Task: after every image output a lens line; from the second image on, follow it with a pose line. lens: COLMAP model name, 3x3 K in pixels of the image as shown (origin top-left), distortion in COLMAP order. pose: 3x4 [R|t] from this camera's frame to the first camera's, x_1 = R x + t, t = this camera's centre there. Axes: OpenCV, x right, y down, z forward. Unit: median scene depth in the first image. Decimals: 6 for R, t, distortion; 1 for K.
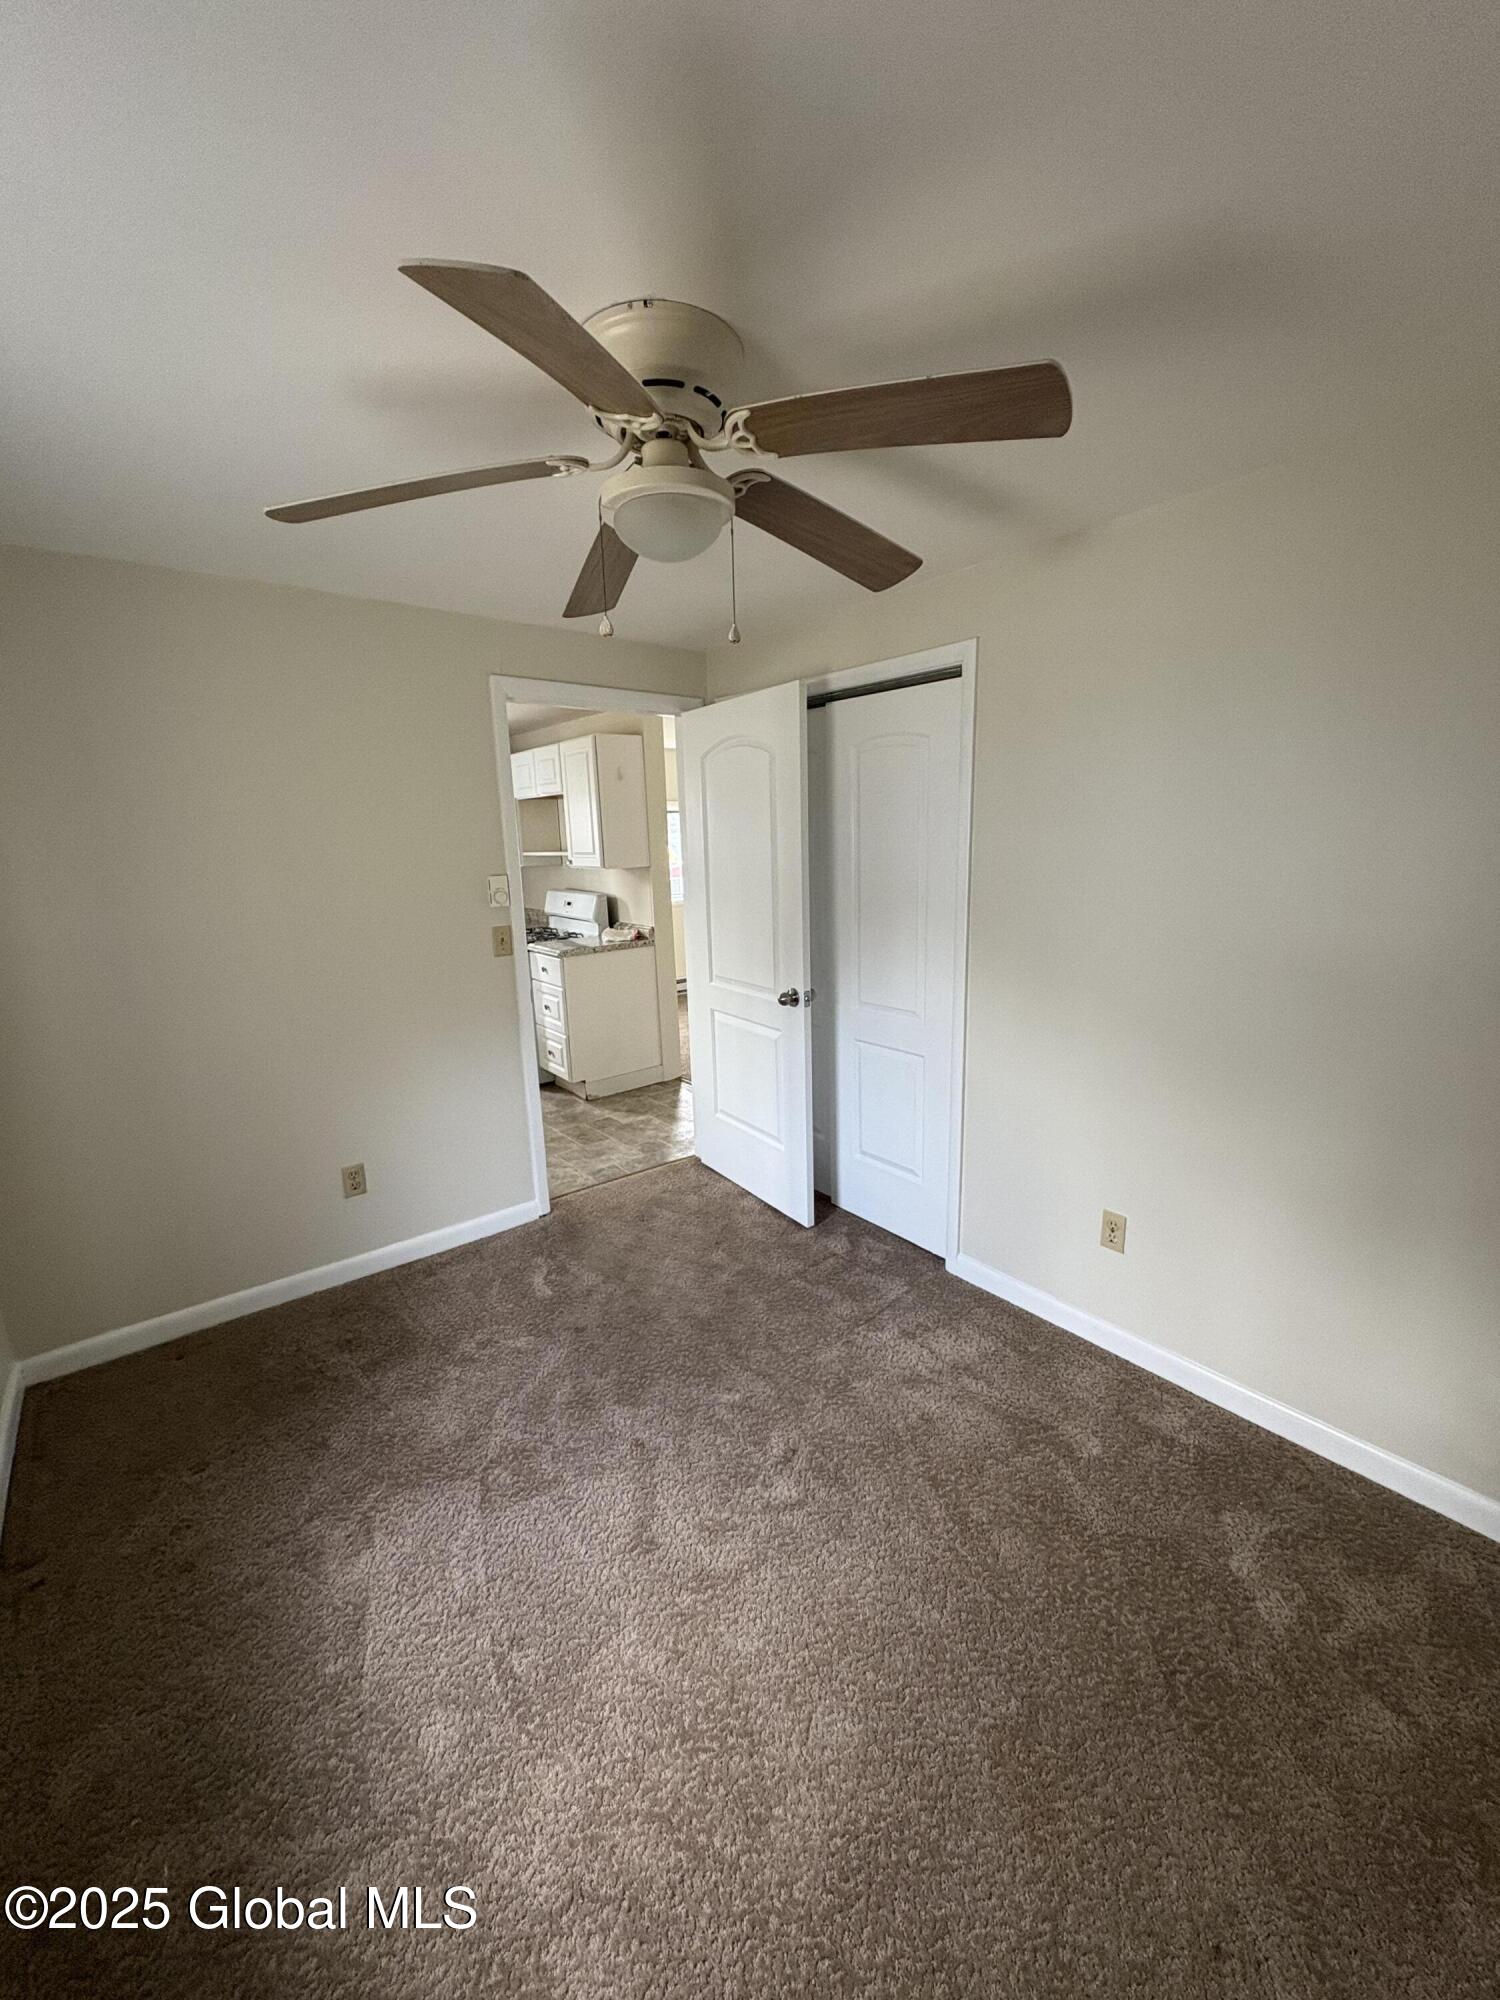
lens RADIAL K [[799.1, 0, 761.2], [0, 799.1, 994.5], [0, 0, 1]] dist [0.000270, -0.000034]
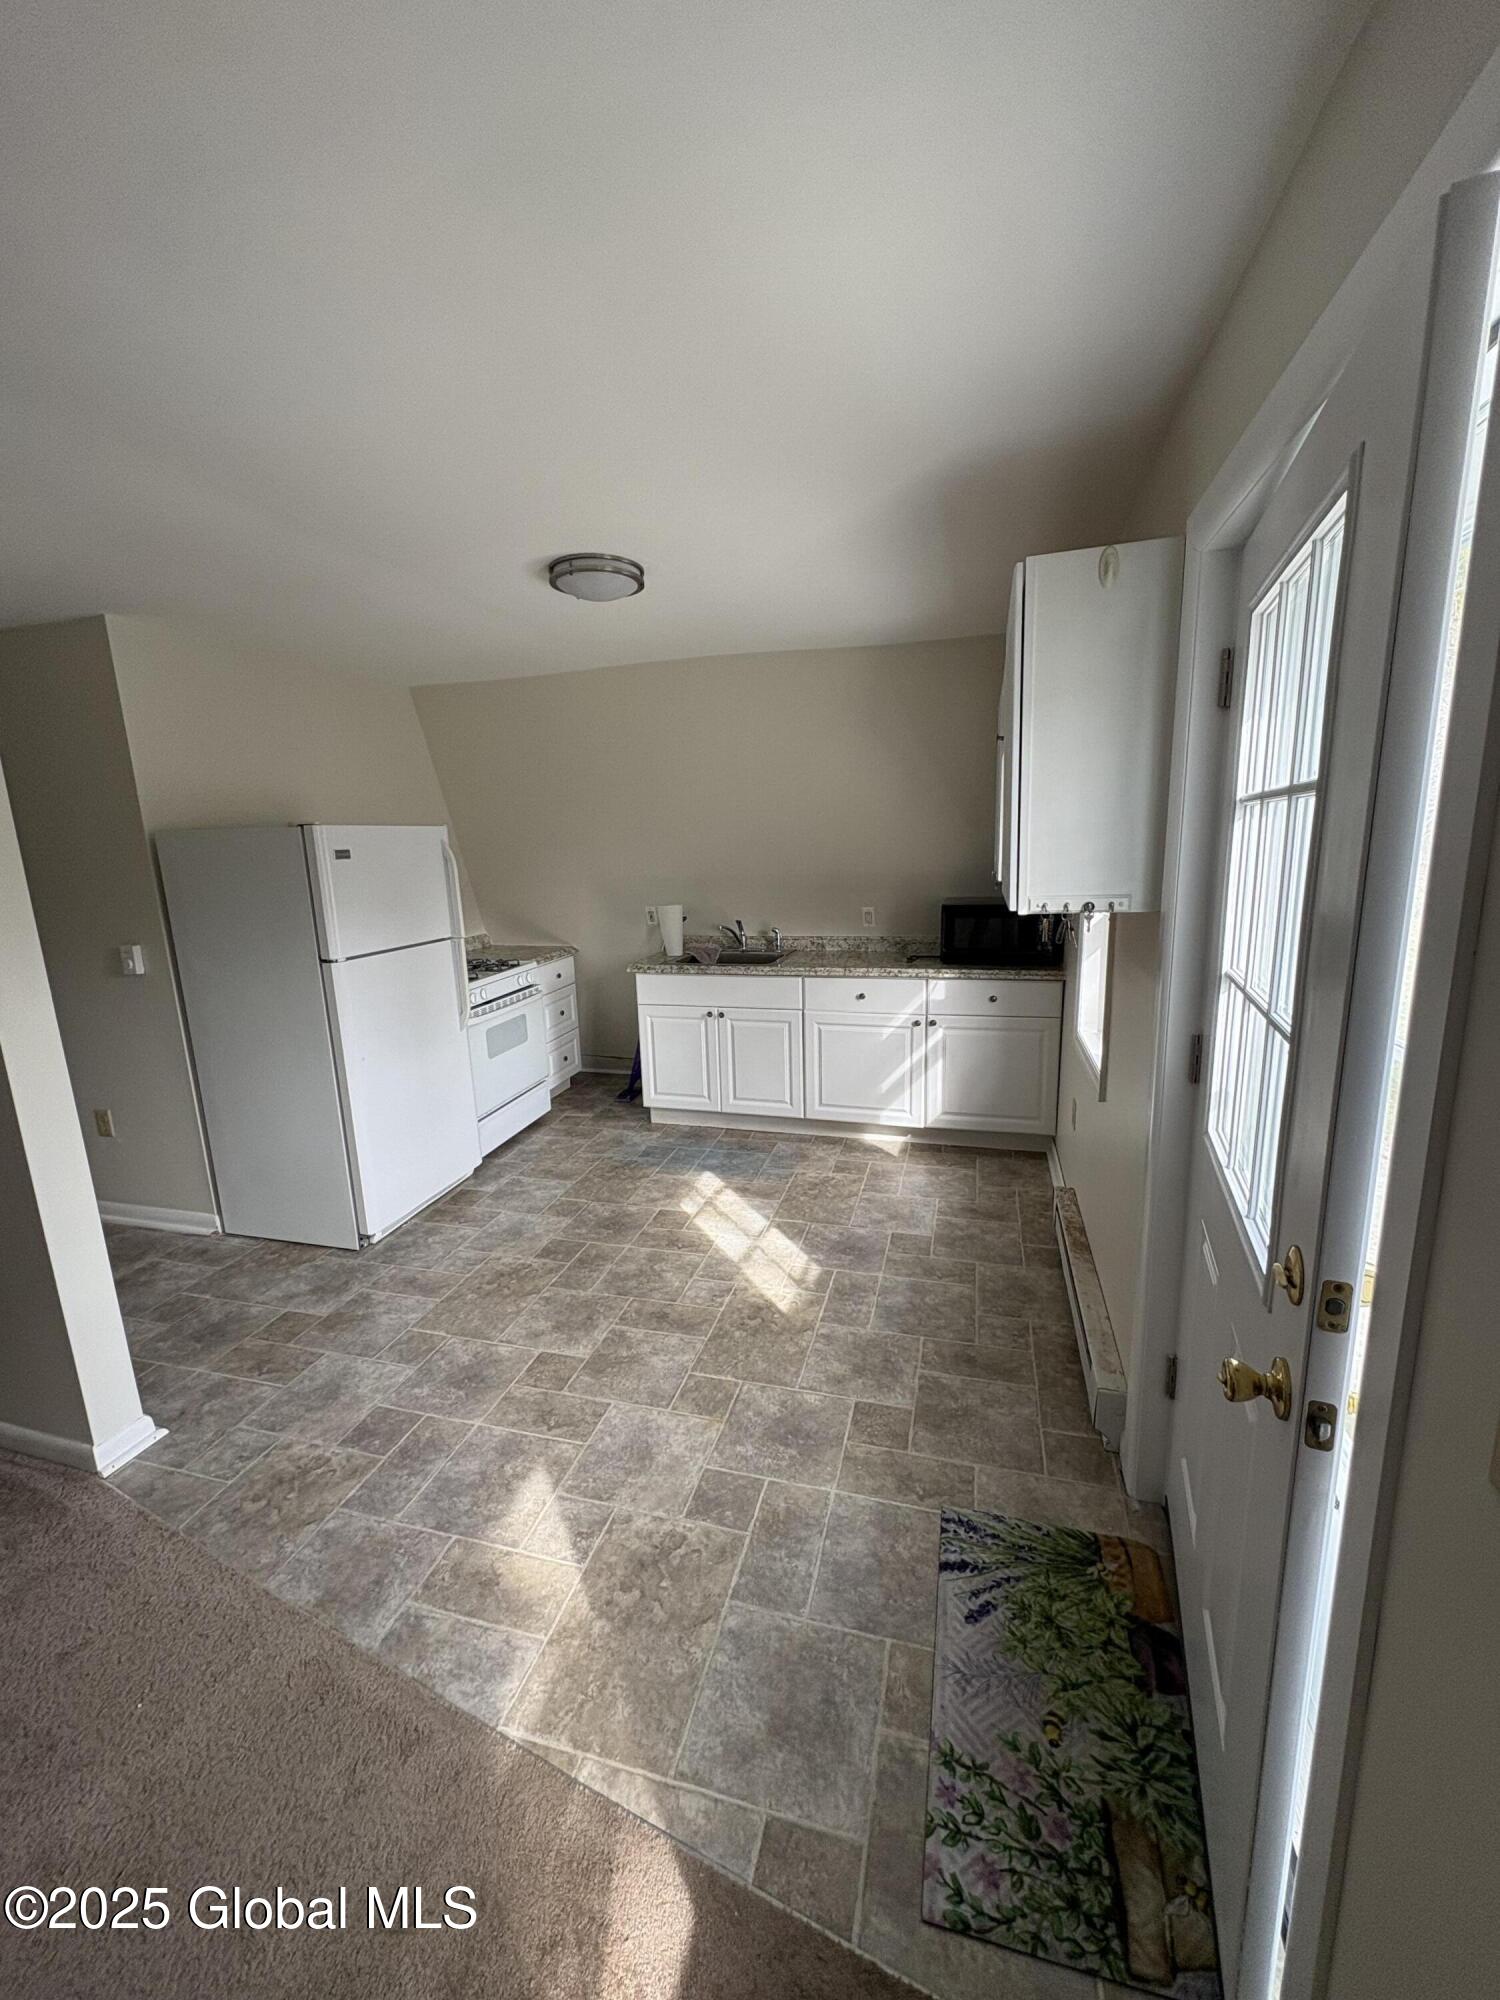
lens RADIAL K [[799.1, 0, 744.1], [0, 799.1, 994.5], [0, 0, 1]] dist [0.000270, -0.000034]
pose [[0.814120, -0.118358, 0.568507, -0.452381], [0.136919, 0.990530, 0.010147, -0.097461], [-0.564324, 0.069578, 0.822616, 0.568885]]
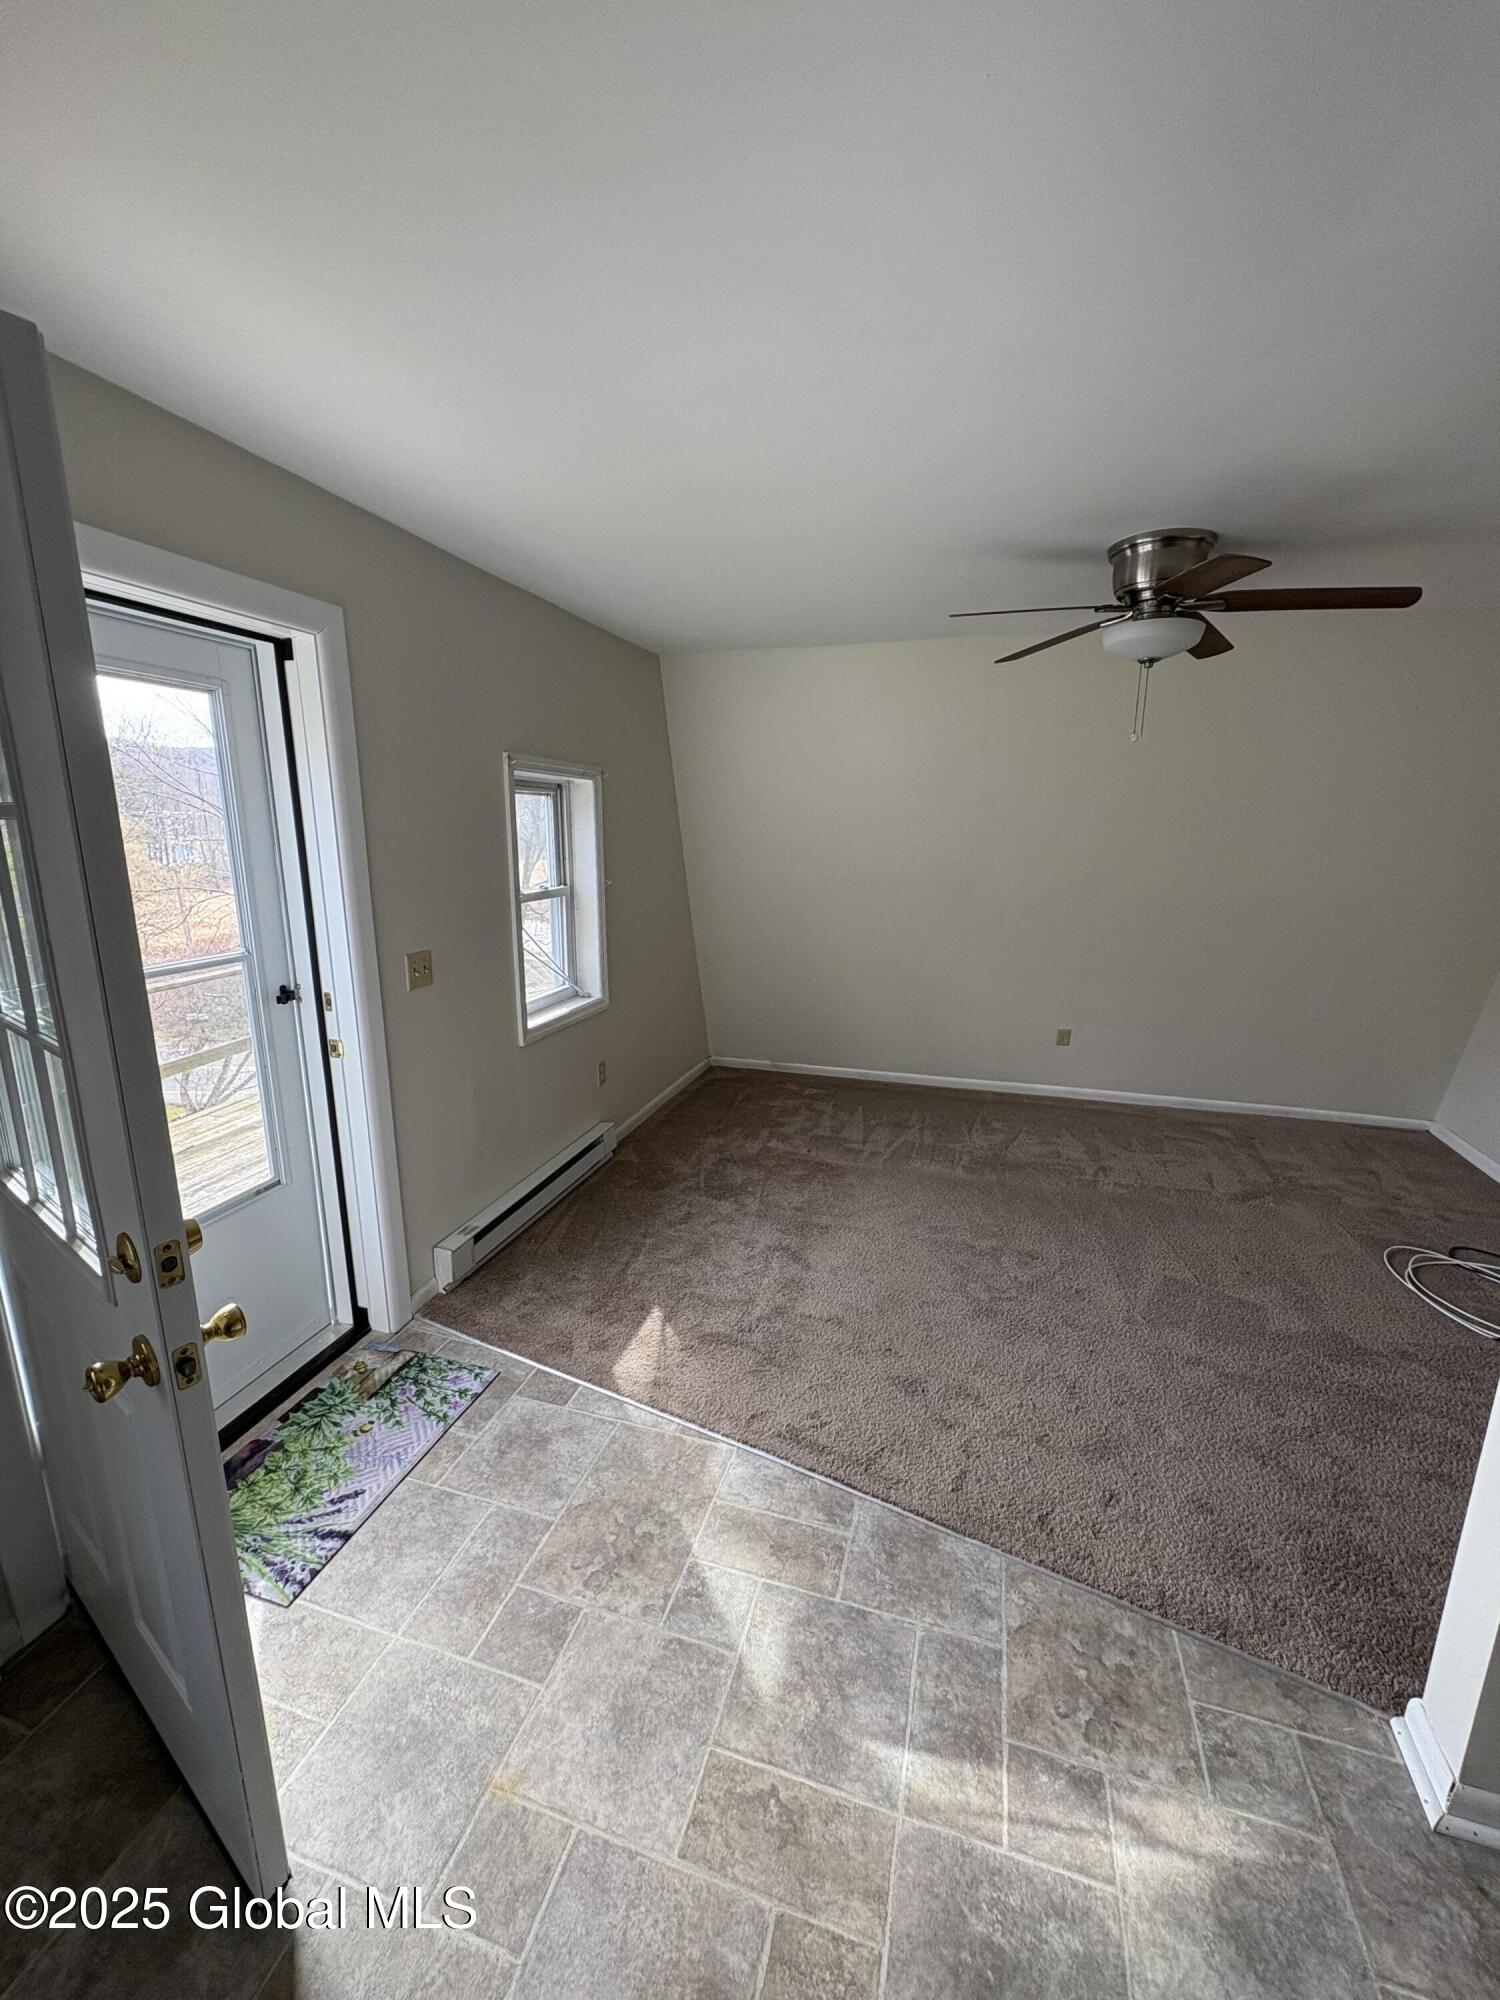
lens RADIAL K [[799.1, 0, 739.5], [0, 799.1, 1003.3], [0, 0, 1]] dist [0.000270, -0.000034]
pose [[-0.828407, 0.138862, -0.542641, -0.201782], [-0.105960, 0.912440, 0.395254, -0.218315], [0.550013, 0.384929, -0.741158, 1.091778]]
